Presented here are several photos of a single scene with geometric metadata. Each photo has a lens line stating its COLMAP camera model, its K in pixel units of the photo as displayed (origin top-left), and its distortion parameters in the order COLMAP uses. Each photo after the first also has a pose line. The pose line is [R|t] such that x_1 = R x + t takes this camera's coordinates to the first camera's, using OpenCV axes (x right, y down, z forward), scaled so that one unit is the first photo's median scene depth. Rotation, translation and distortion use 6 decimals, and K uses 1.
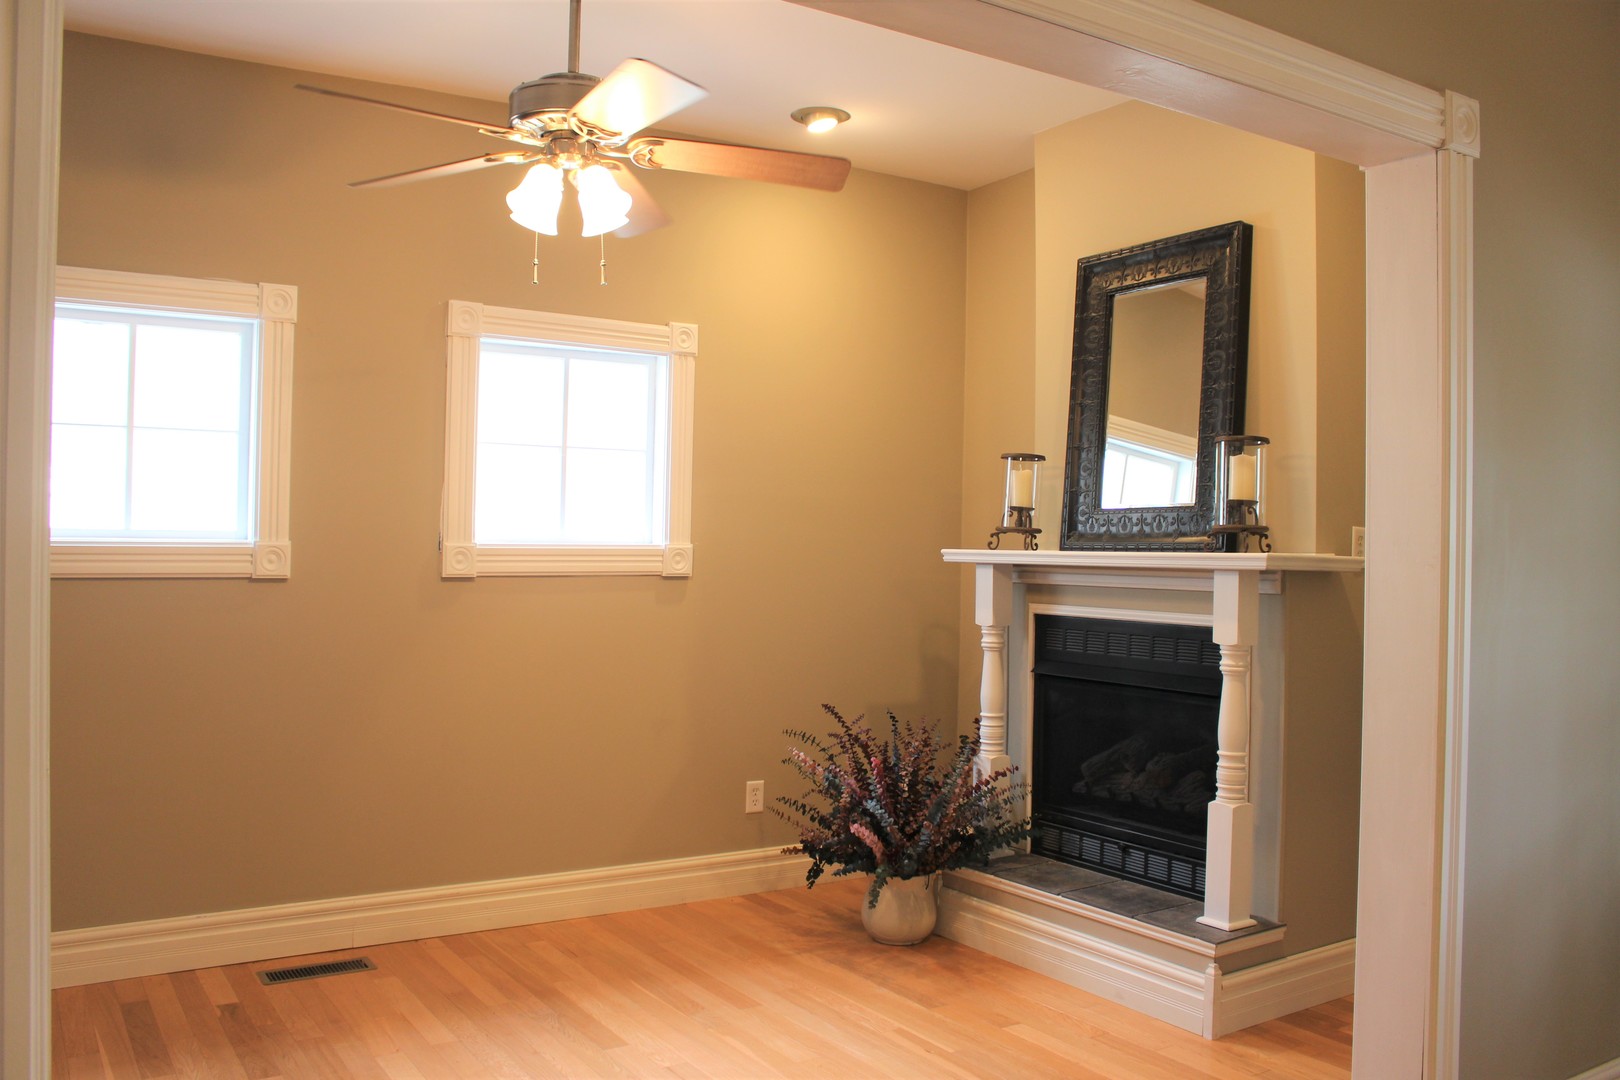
lens RADIAL K [[1343.3, 0, 810.0], [0, 1343.3, 540.0], [0, 0, 1]] dist [-0.145625, 0.096979]
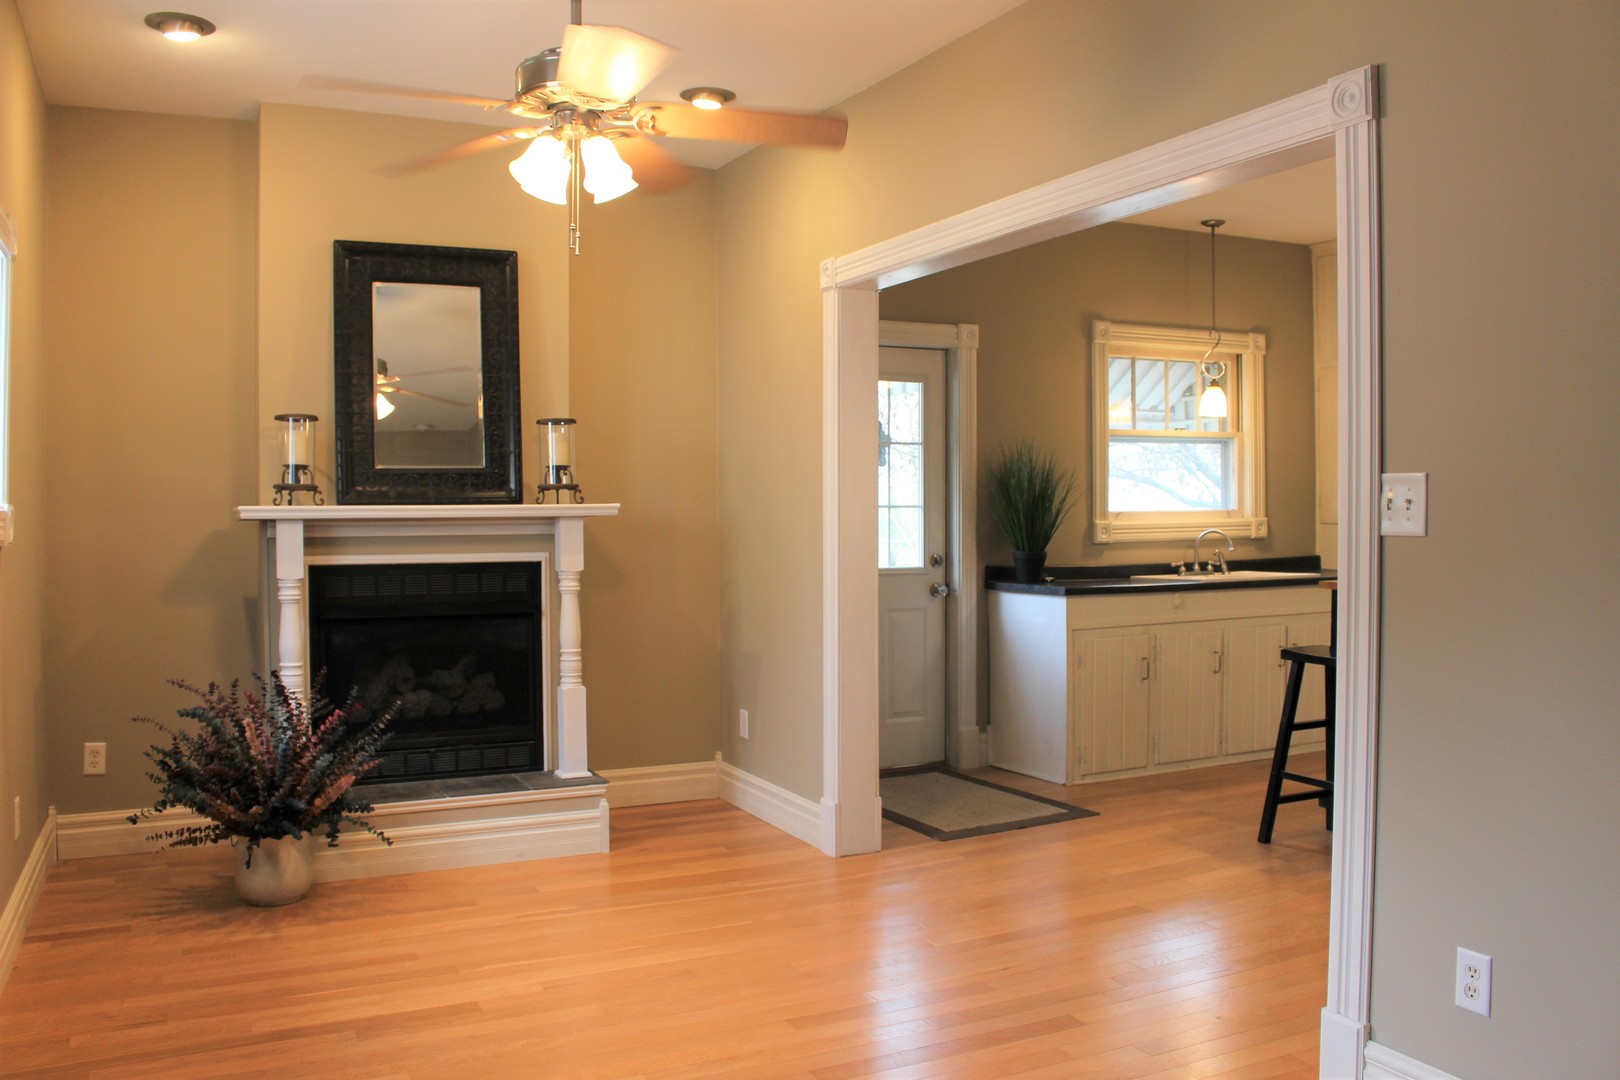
lens RADIAL K [[1343.3, 0, 810.0], [0, 1343.3, 540.0], [0, 0, 1]] dist [-0.145625, 0.096979]
pose [[0.113696, -0.038101, 0.992785, -0.849916], [0.002036, 0.999271, 0.038117, -0.004329], [-0.993514, -0.002313, 0.113690, 0.495113]]
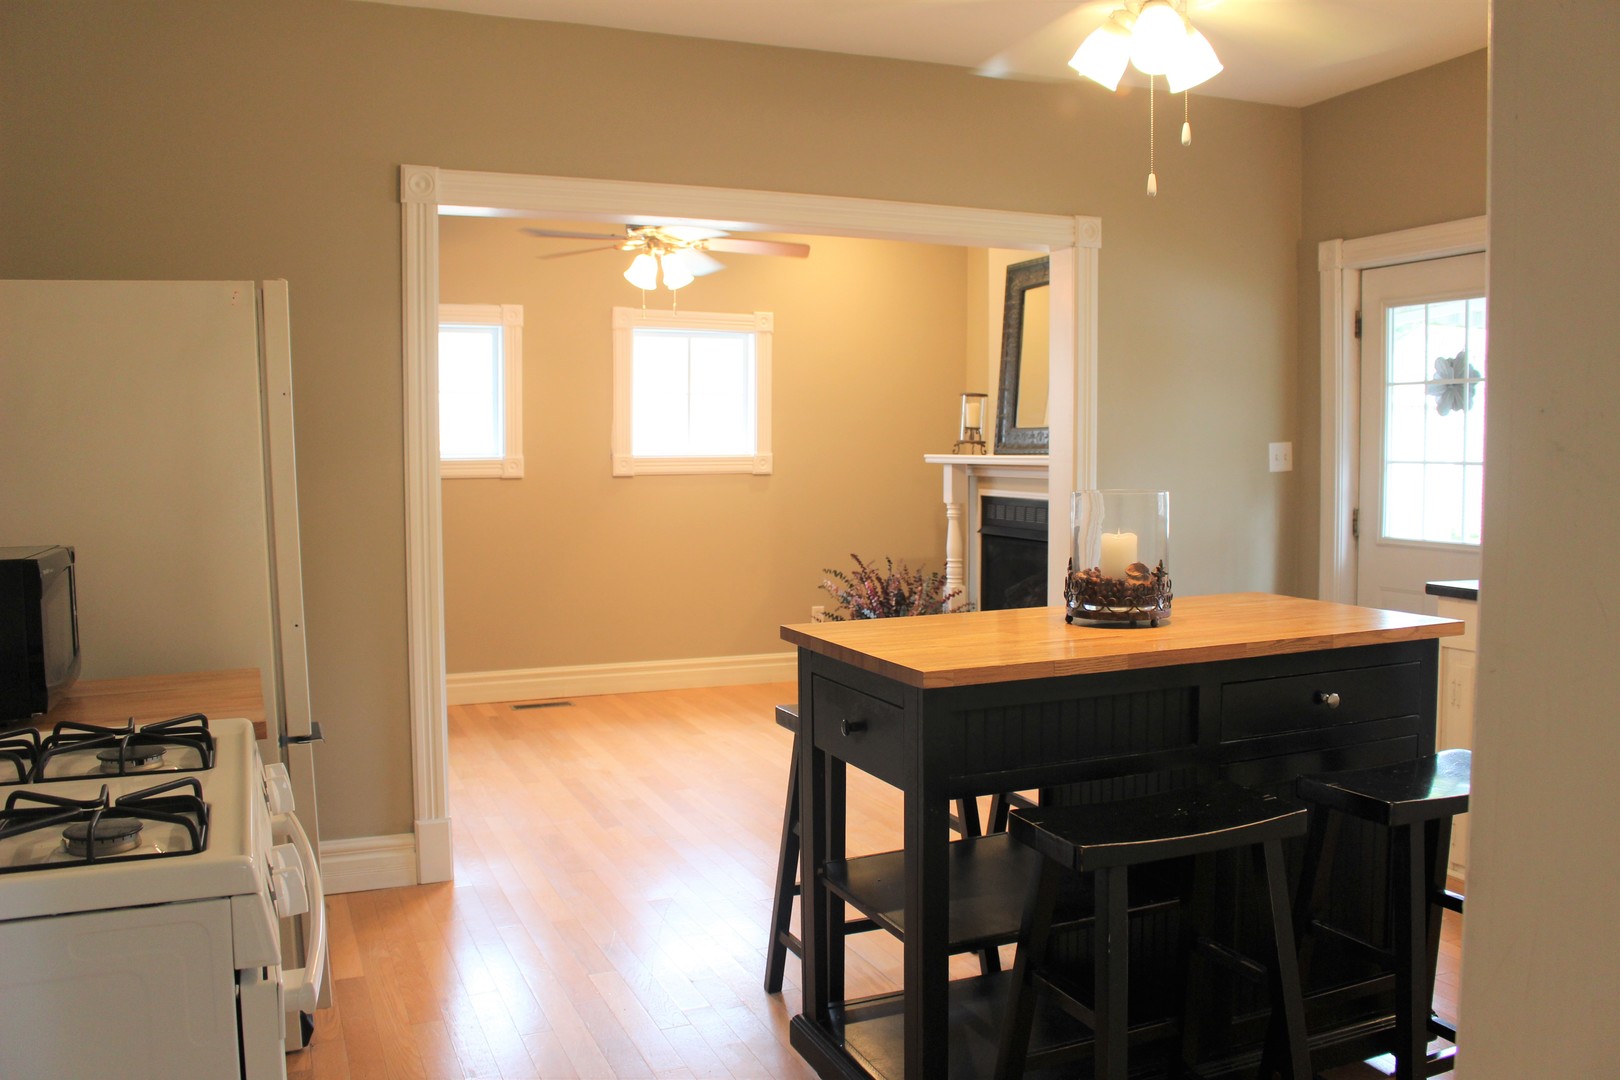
lens RADIAL K [[1343.3, 0, 810.0], [0, 1343.3, 540.0], [0, 0, 1]] dist [-0.145625, 0.096979]
pose [[0.984630, -0.001830, -0.174643, 0.250451], [0.014139, 0.997498, 0.069264, -0.004251], [0.174079, -0.070669, 0.982193, -0.588795]]
